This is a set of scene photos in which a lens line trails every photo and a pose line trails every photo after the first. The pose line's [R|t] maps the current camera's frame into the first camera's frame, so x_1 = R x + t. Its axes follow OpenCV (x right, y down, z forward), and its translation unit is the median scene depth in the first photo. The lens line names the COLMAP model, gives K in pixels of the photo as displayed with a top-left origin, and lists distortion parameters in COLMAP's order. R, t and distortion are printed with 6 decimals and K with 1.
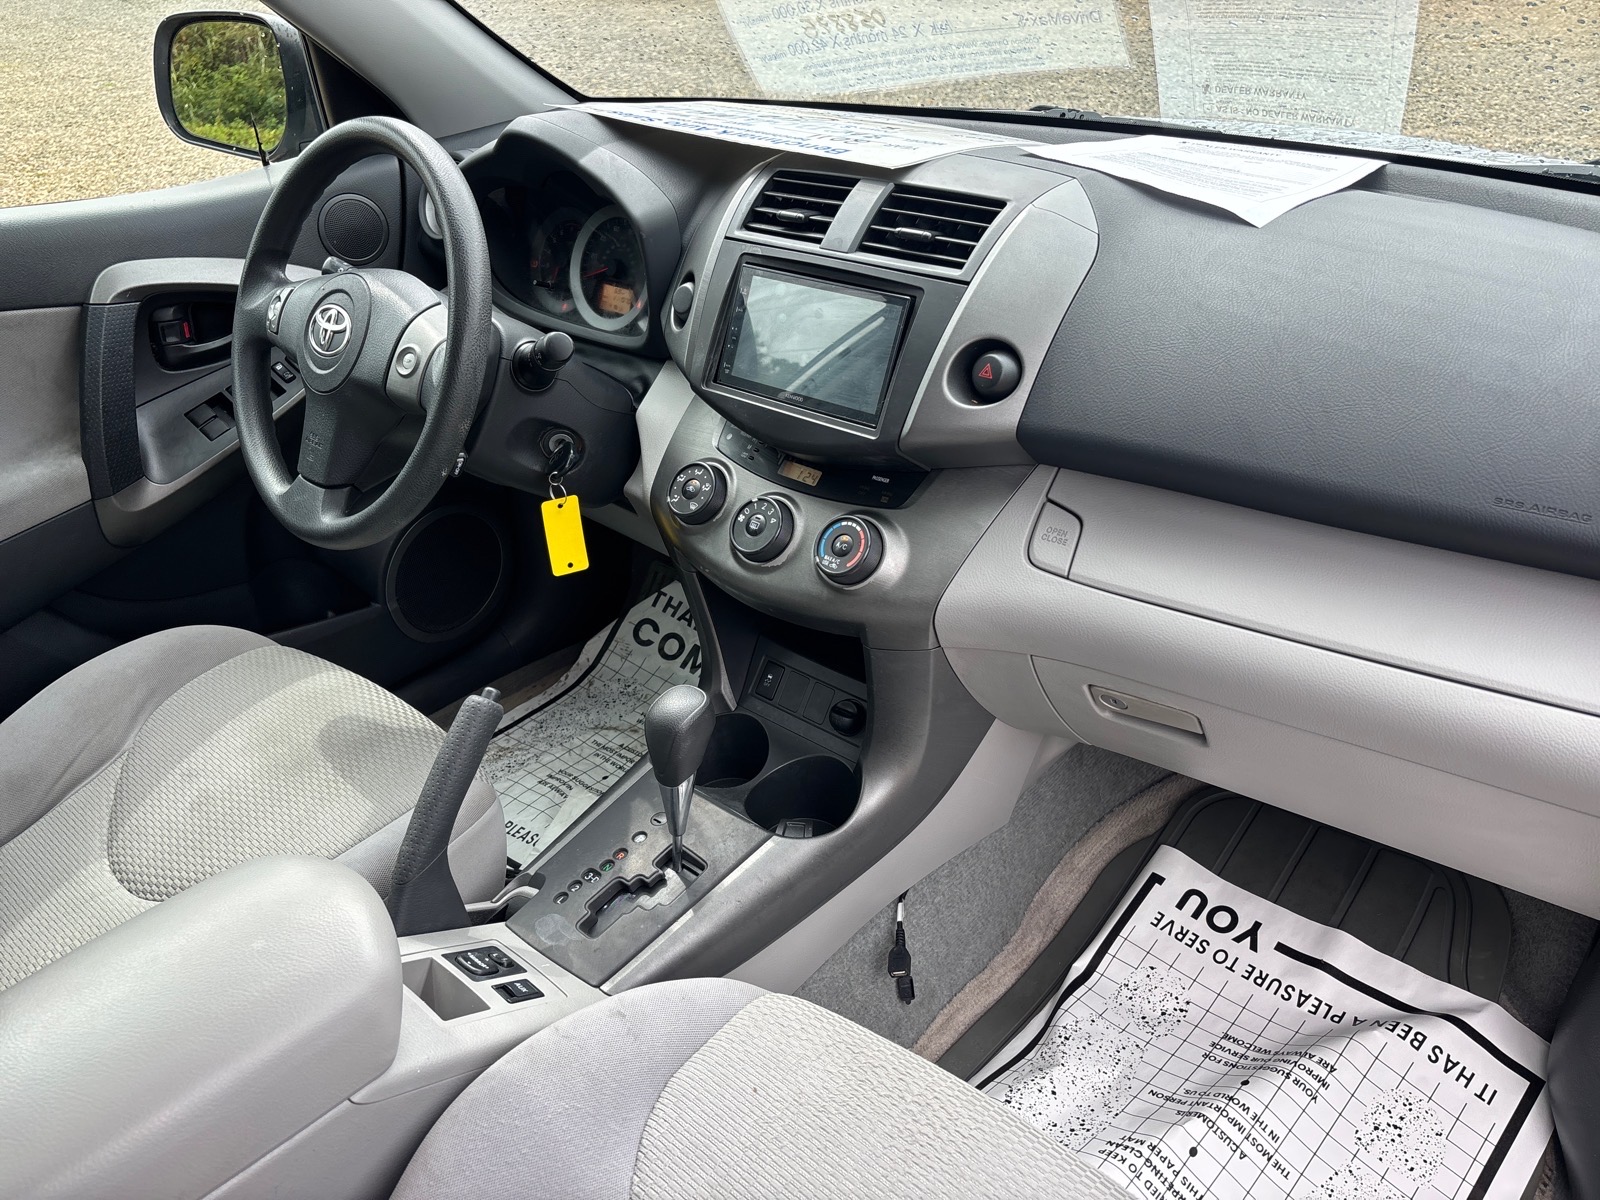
lens RADIAL K [[1174.0, 0, 800.0], [0, 1174.0, 600.0], [0, 0, 1]] dist [0.050430, -0.050544]
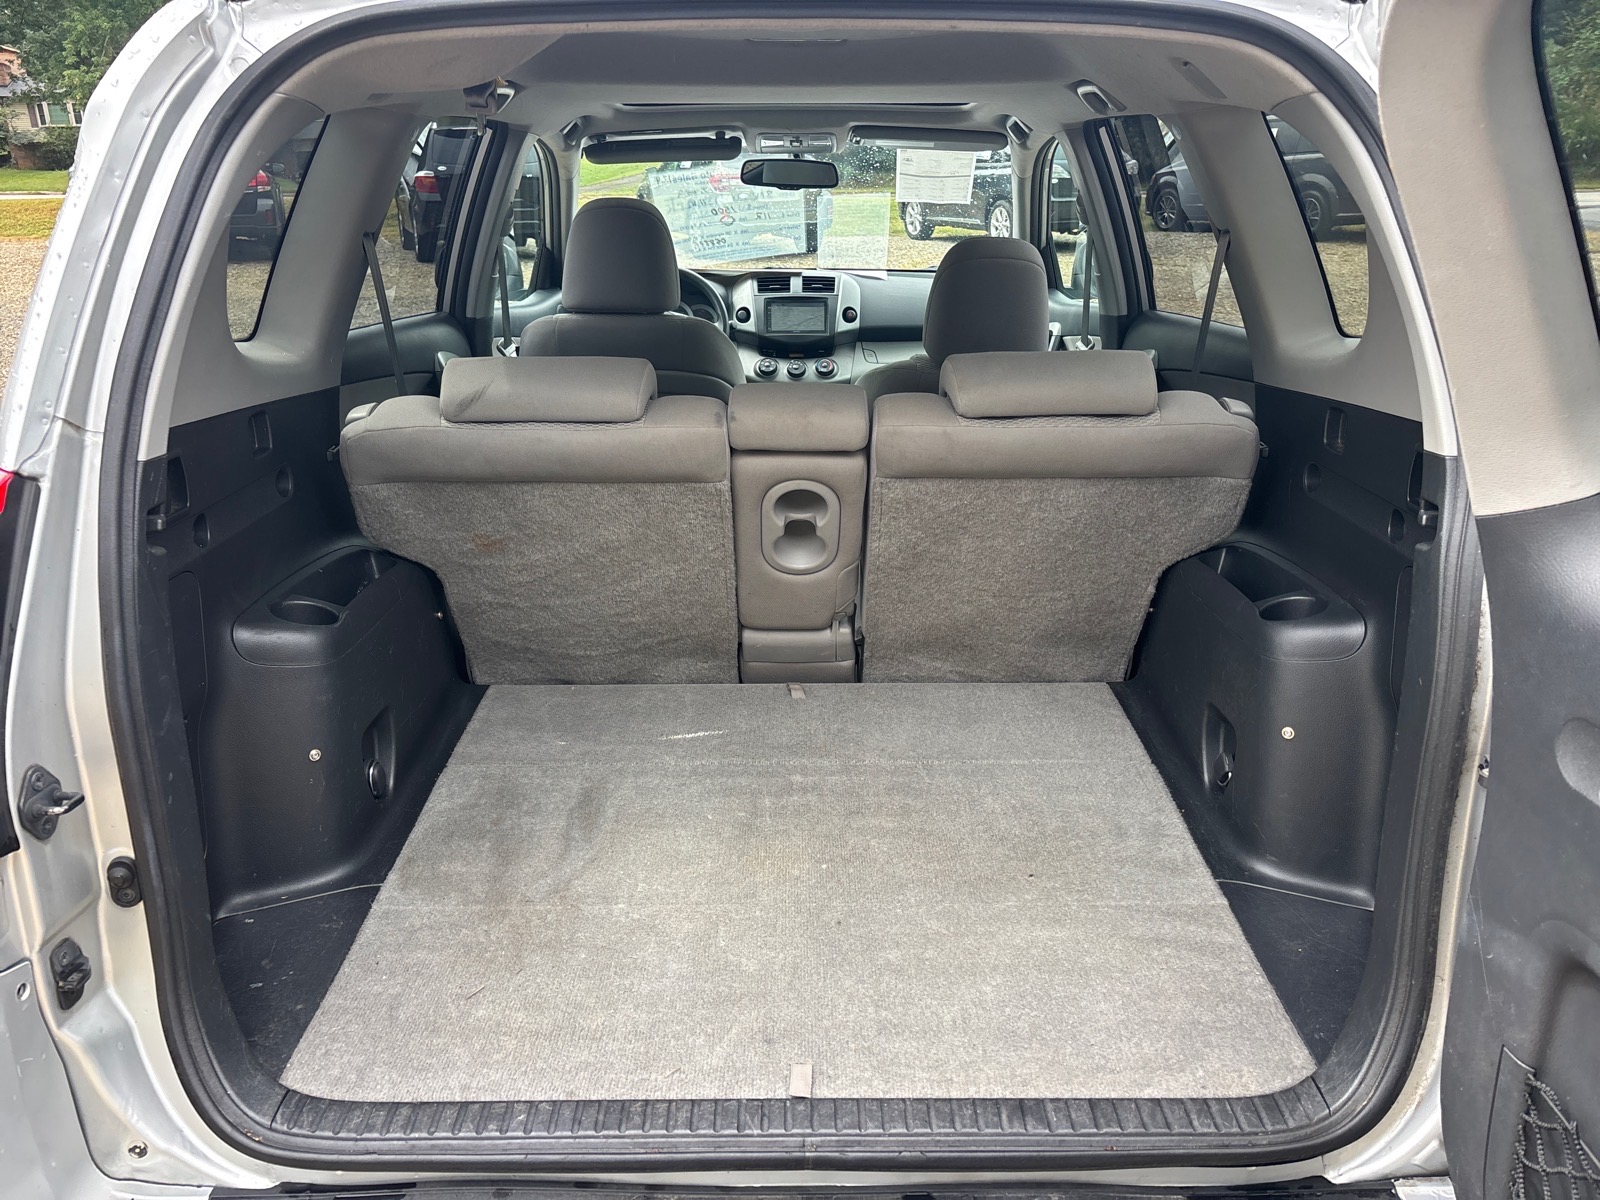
lens RADIAL K [[1207.2, 0, 768.3], [0, 1207.2, 598.5], [0, 0, 1]] dist [0.006530, 0.001889]
pose [[0.756456, -0.198743, 0.623117, -2.092796], [0.313008, 0.946535, -0.078090, 0.711913], [-0.574282, 0.254112, 0.778221, -1.342227]]
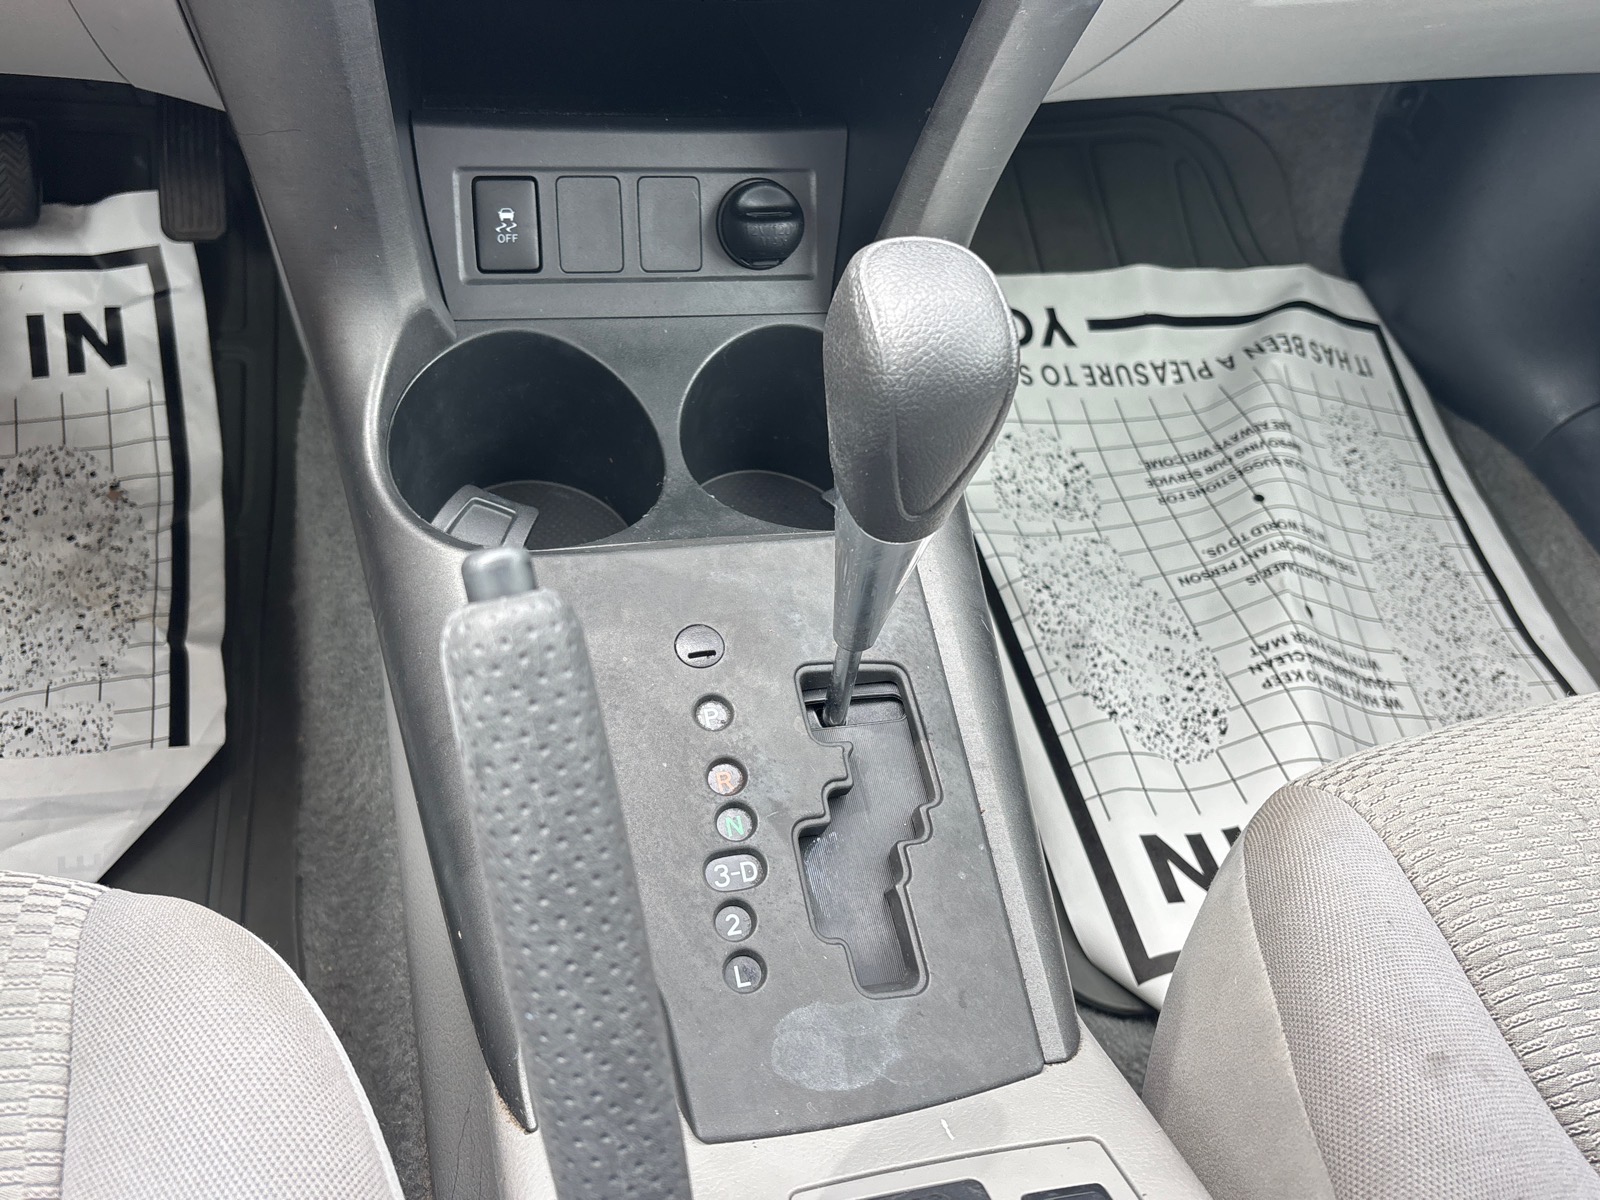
lens RADIAL K [[1451.6, 0, 769.8], [0, 1451.6, 598.8], [0, 0, 1]] dist [0.008073, -0.002495]
pose [[0.590253, -0.534244, 0.605132, -0.327326], [0.266259, 0.836551, 0.478841, -0.035097], [-0.762042, -0.121515, 0.636024, 0.604051]]
